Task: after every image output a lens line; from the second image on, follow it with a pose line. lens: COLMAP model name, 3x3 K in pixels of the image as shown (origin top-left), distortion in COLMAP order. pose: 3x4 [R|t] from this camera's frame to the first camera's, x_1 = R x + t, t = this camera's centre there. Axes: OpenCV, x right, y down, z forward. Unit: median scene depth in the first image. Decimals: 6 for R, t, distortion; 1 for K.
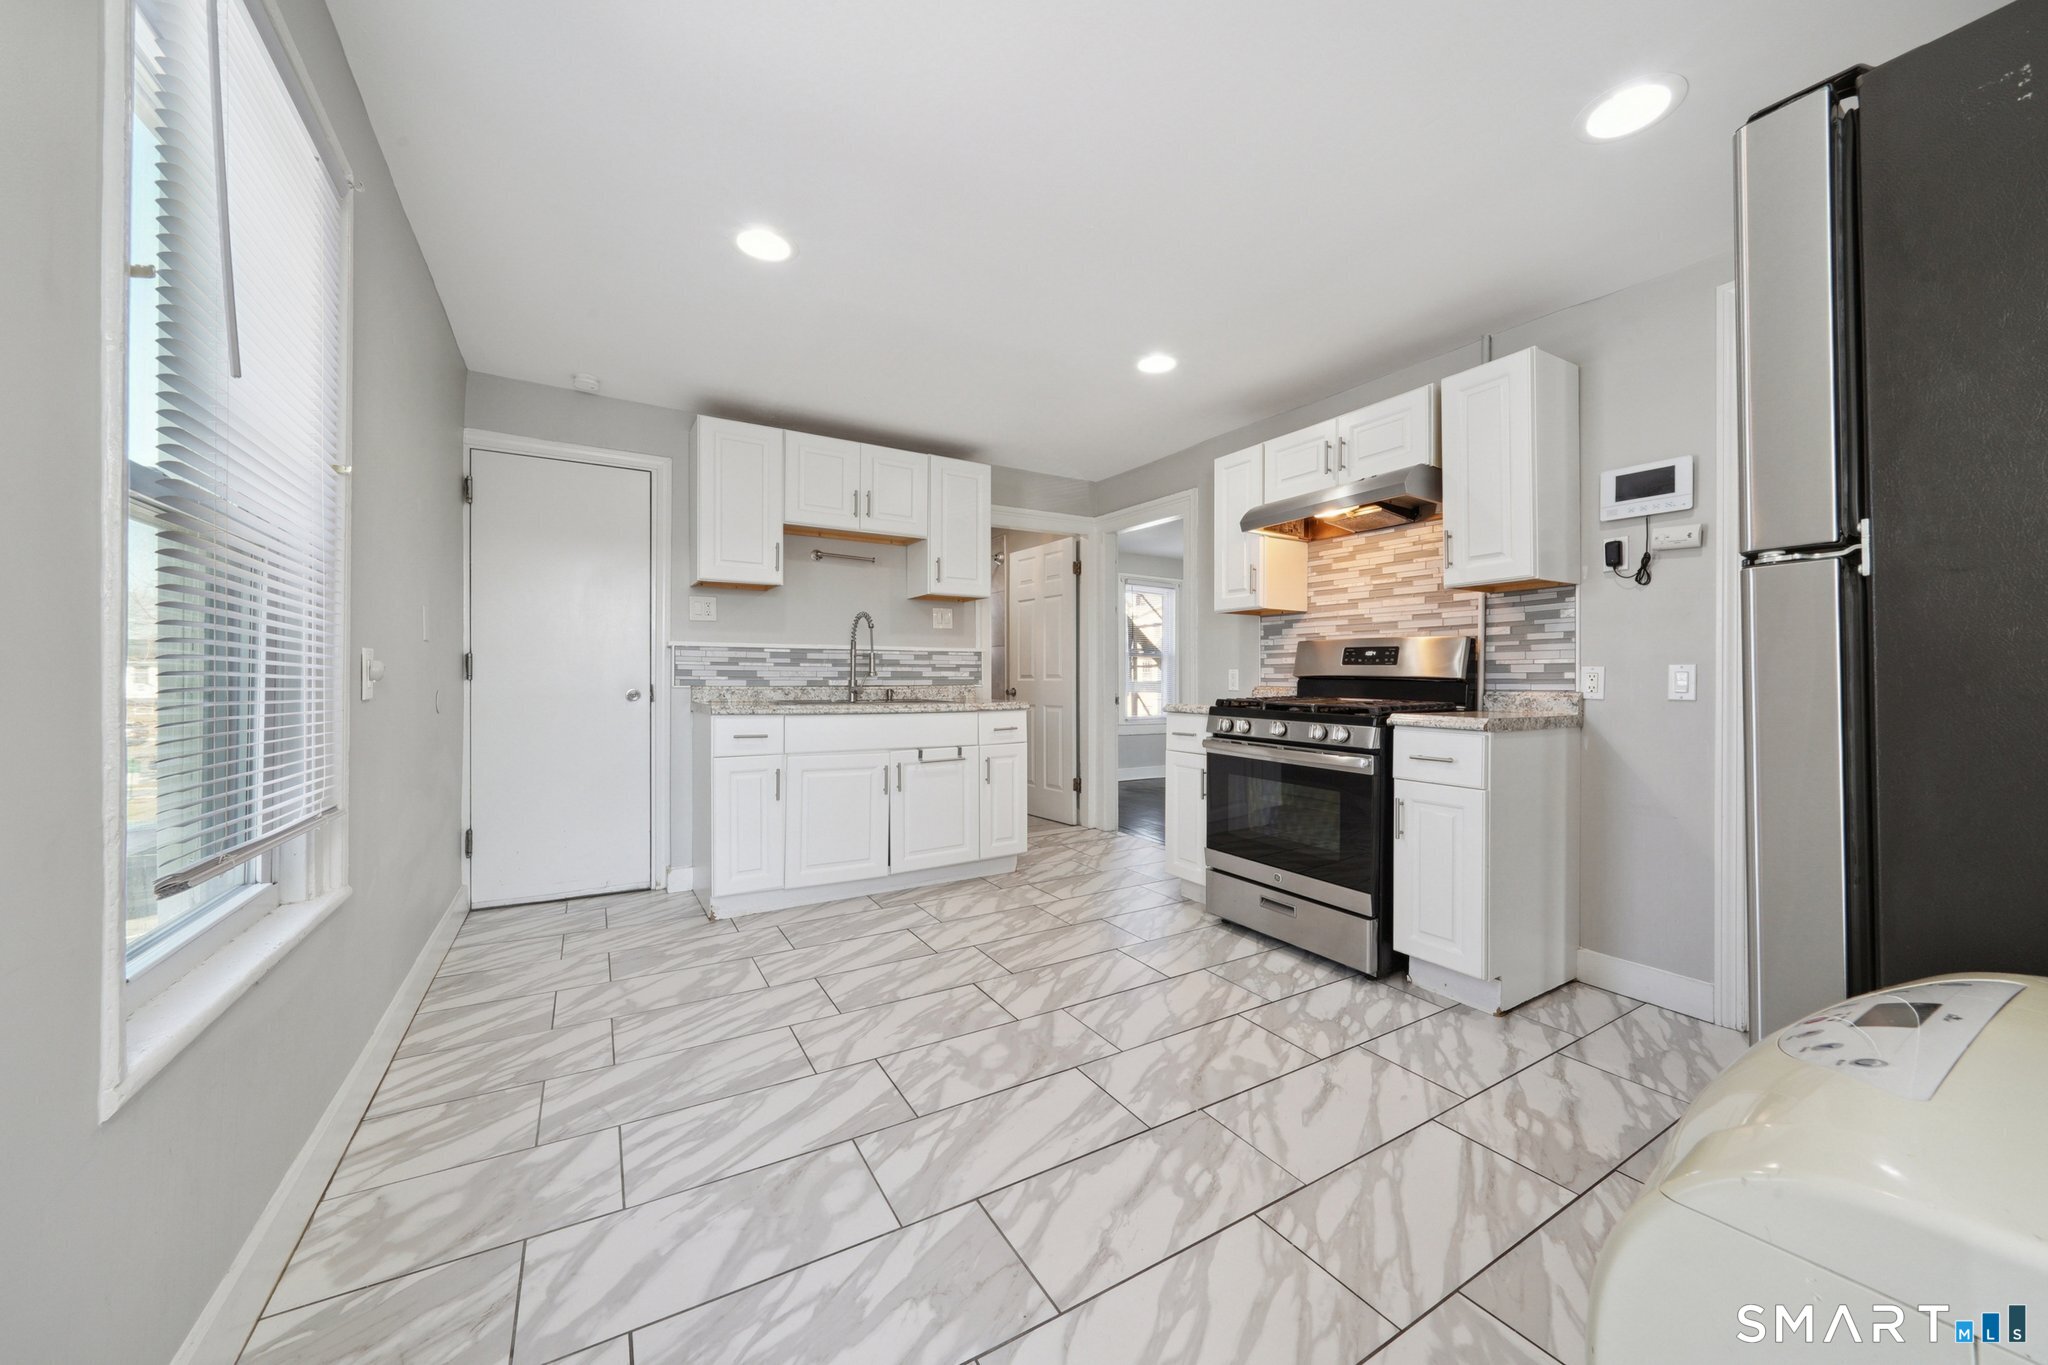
lens RADIAL K [[712.5, 0, 1018.0], [0, 712.5, 672.9], [0, 0, 1]] dist [-0.003221, -0.000653]
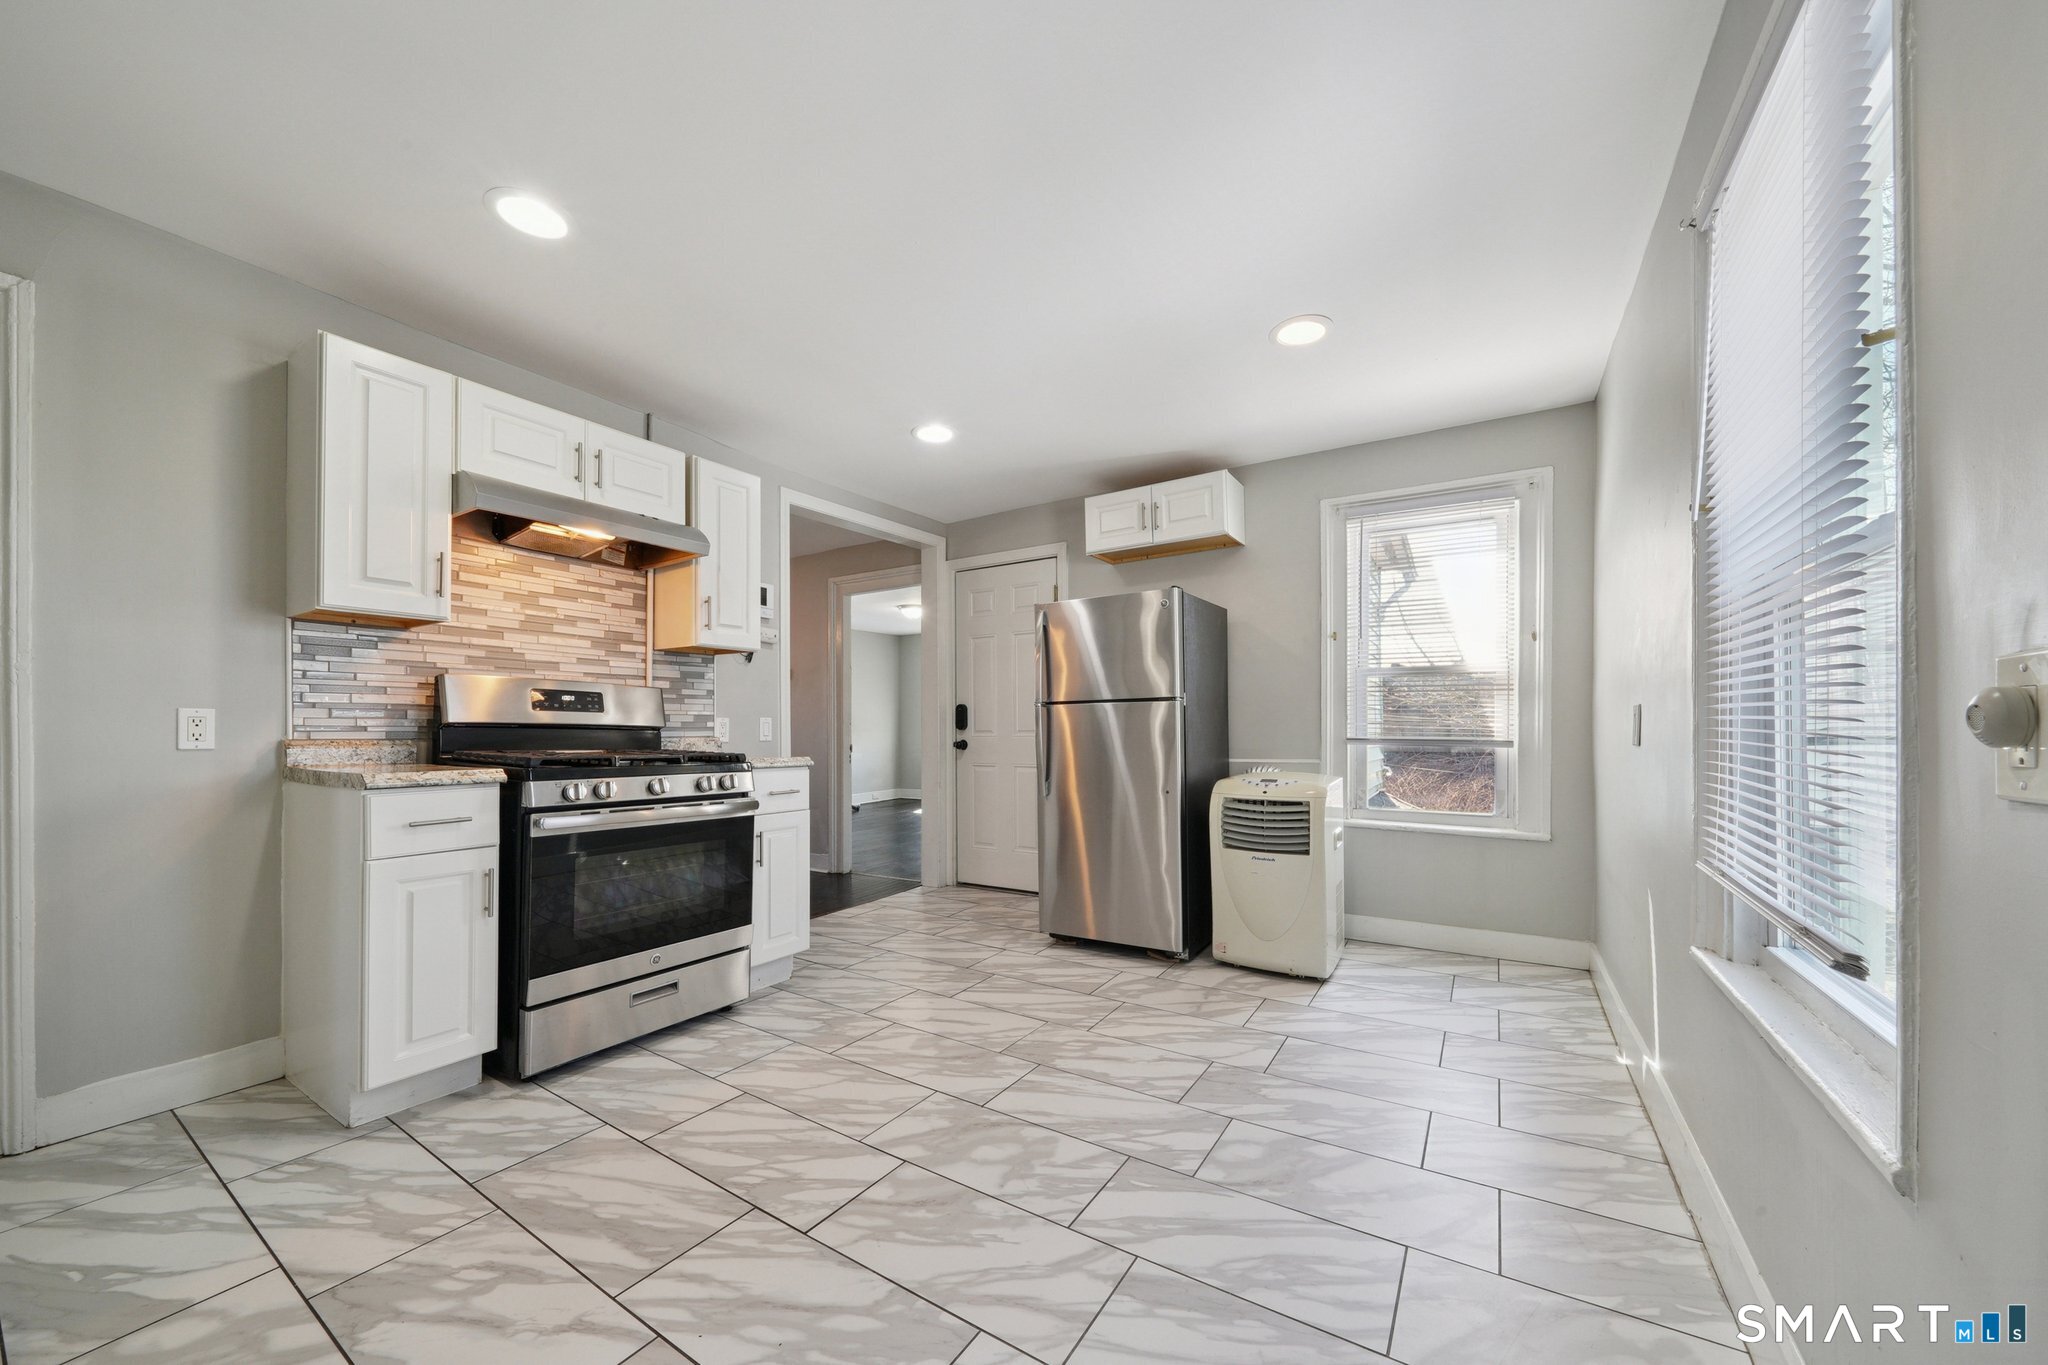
lens RADIAL K [[712.5, 0, 1055.7], [0, 712.5, 726.4], [0, 0, 1]] dist [-0.003221, -0.000653]
pose [[-0.459499, -0.002956, 0.888174, -0.659016], [-0.010815, 0.999939, -0.002267, 0.003426], [-0.888113, -0.010647, -0.459502, 1.033013]]
